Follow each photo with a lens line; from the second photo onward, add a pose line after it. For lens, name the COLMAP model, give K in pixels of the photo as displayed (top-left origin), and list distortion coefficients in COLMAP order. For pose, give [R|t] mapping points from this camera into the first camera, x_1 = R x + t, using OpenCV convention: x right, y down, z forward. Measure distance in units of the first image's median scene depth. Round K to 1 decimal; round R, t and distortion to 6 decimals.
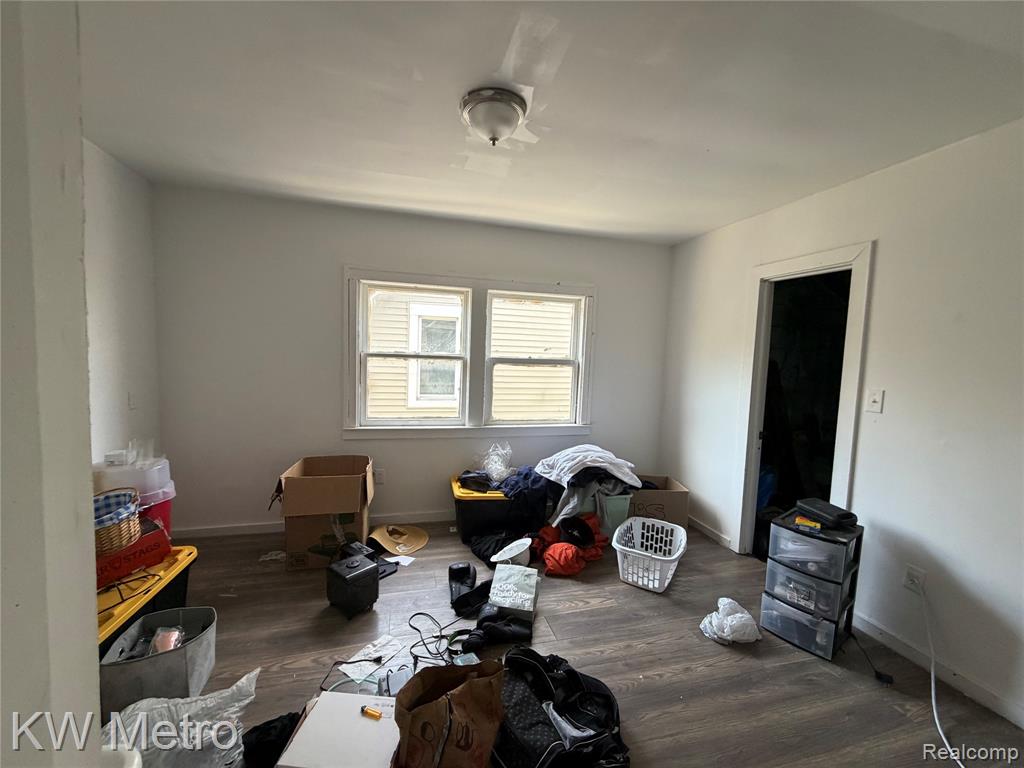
lens RADIAL K [[408.1, 0, 508.7], [0, 408.1, 383.6], [0, 0, 1]] dist [0.000279, -0.000224]
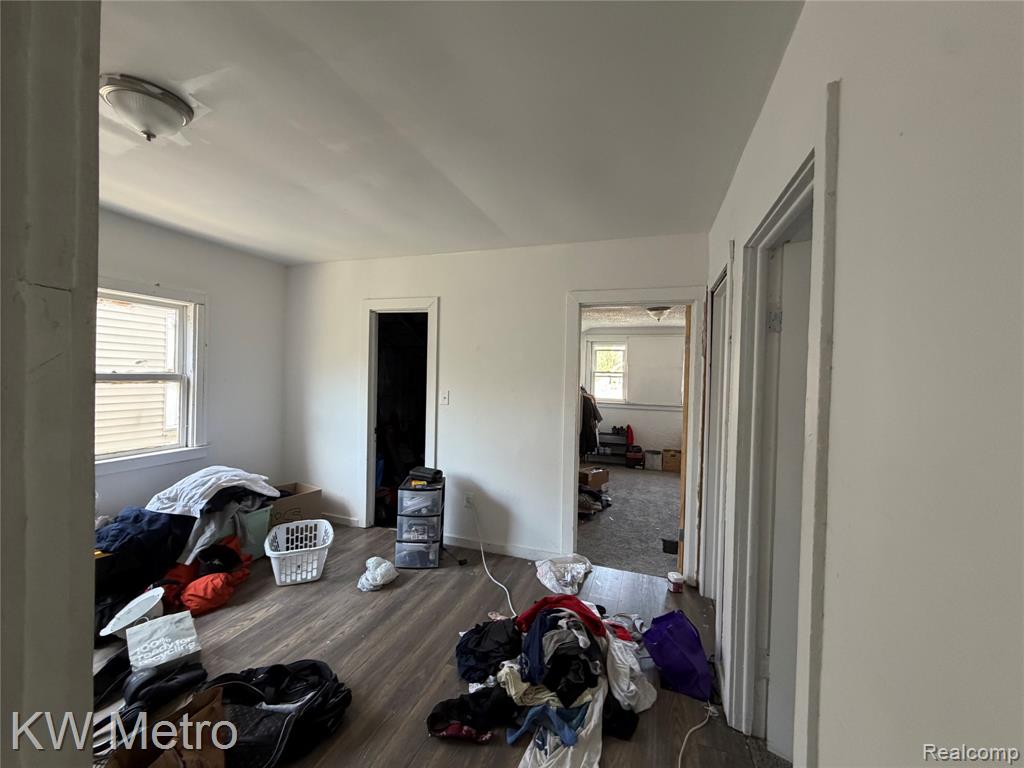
lens RADIAL K [[408.1, 0, 508.7], [0, 408.1, 383.6], [0, 0, 1]] dist [0.000279, -0.000224]
pose [[0.565804, -0.036265, 0.823742, -0.232366], [0.056062, 0.998412, 0.005447, -0.005169], [-0.822632, 0.043099, 0.566939, -0.095024]]
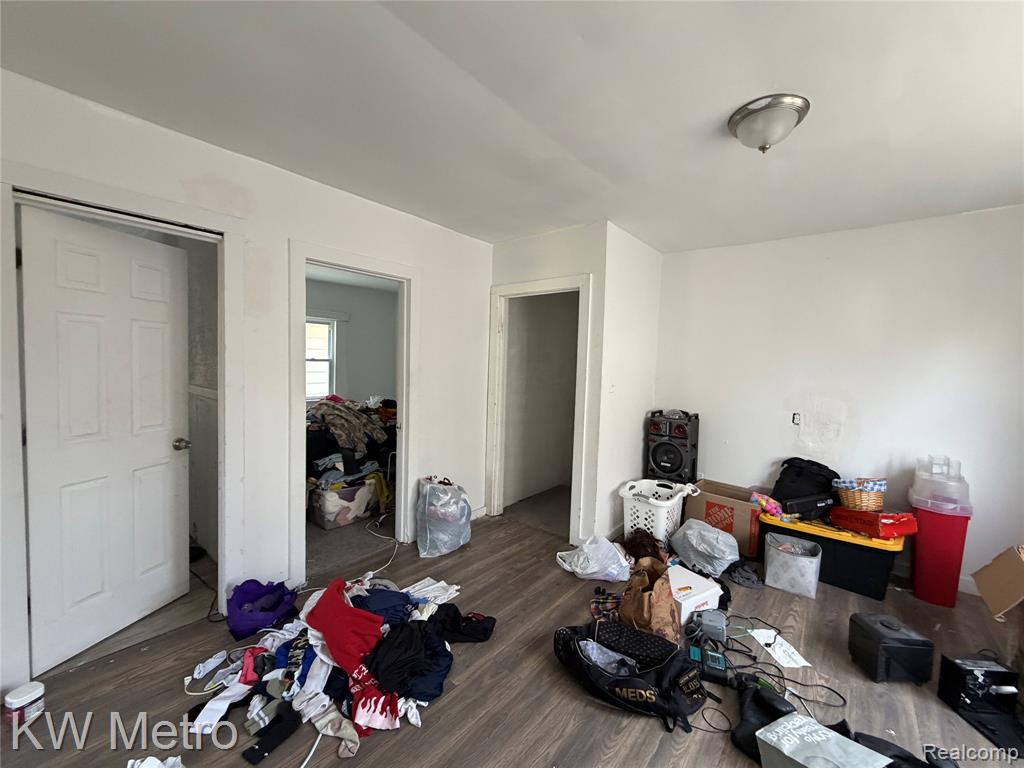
lens RADIAL K [[408.1, 0, 508.7], [0, 408.1, 383.6], [0, 0, 1]] dist [0.000279, -0.000224]
pose [[-0.815000, -0.029825, -0.578693, 0.664504], [-0.099911, 0.990951, 0.089637, -0.044329], [0.570783, 0.130872, -0.810604, 1.005791]]
